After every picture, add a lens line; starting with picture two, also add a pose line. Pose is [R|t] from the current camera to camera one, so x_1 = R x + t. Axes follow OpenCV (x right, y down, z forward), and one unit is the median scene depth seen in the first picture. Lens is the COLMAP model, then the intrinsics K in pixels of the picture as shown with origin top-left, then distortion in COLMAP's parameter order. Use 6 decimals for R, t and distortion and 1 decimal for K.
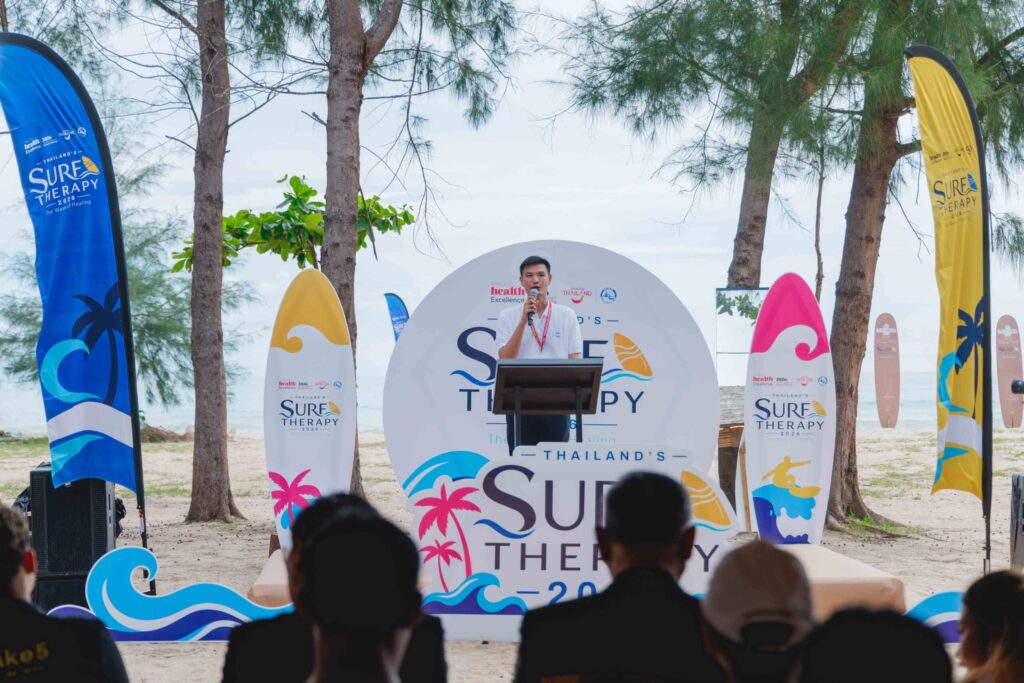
lens RADIAL K [[2252.9, 0, 513.5], [0, 2252.9, 339.4], [0, 0, 1]] dist [0.030973, 0.000000]
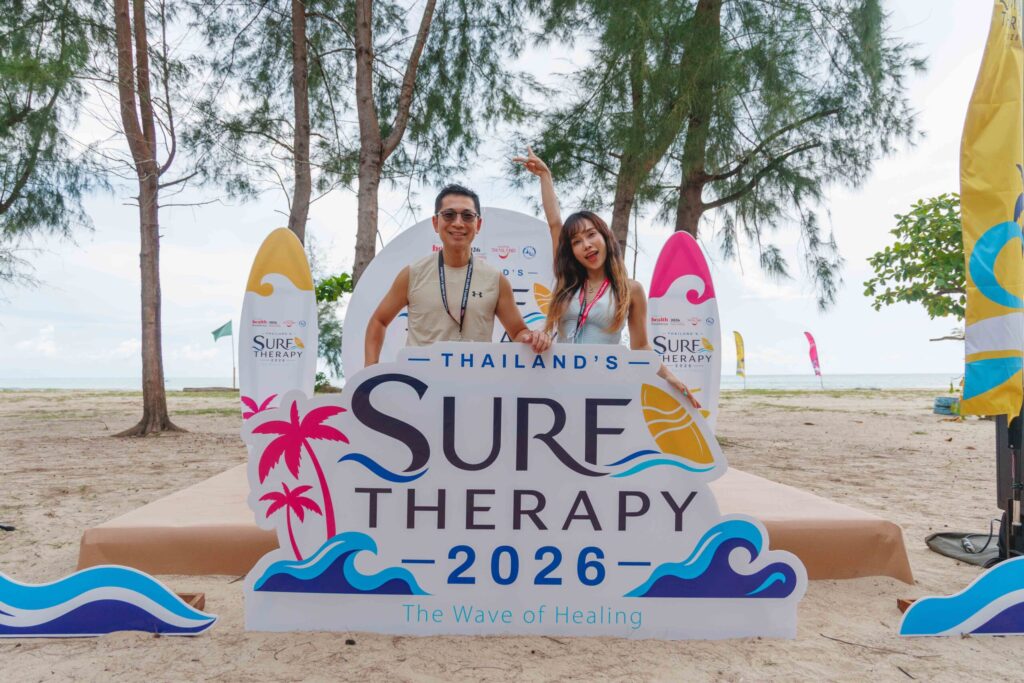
lens RADIAL K [[682.6, 0, 483.7], [0, 682.6, 338.2], [0, 0, 1]] dist [-0.017077, 0.001635]
pose [[0.999871, 0.002351, -0.015869, 0.028301], [-0.003054, 0.999009, -0.044414, 0.051865], [0.015749, 0.044457, 0.998887, 0.761889]]
